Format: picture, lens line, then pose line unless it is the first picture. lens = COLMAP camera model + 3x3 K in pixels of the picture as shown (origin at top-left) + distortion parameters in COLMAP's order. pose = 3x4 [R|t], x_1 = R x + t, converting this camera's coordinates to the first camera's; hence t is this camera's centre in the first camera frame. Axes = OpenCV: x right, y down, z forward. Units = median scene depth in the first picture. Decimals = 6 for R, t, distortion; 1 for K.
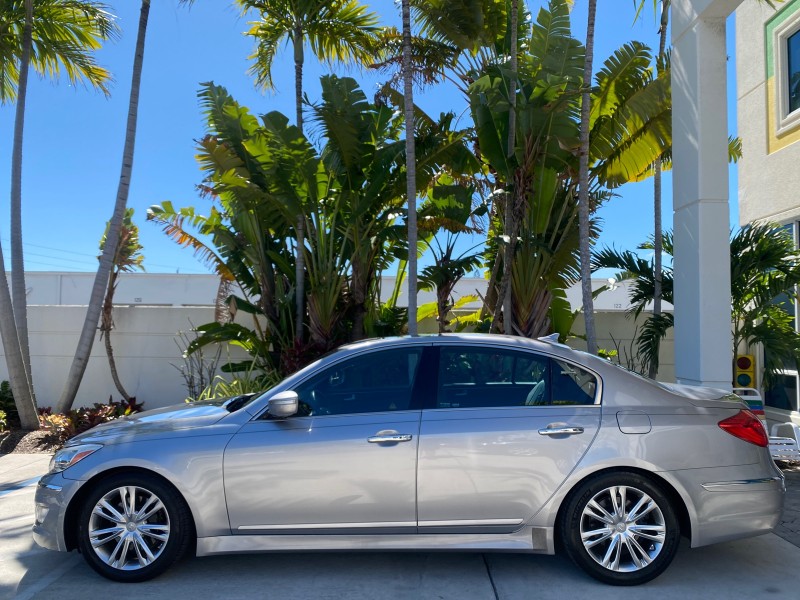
lens RADIAL K [[624.5, 0, 397.7], [0, 624.5, 300.1], [0, 0, 1]] dist [0.029745, -0.032773]
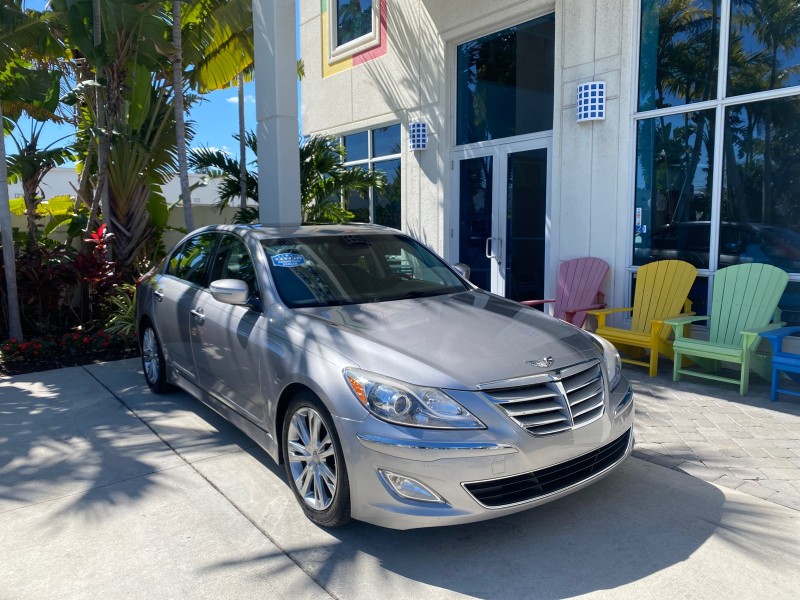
lens RADIAL K [[624.5, 0, 396.9], [0, 624.5, 305.9], [0, 0, 1]] dist [0.029745, -0.032773]
pose [[0.794281, -0.087519, 0.601214, -0.079371], [-0.017898, 0.985770, 0.167144, 0.000288], [-0.607287, -0.143520, 0.781412, -0.121657]]
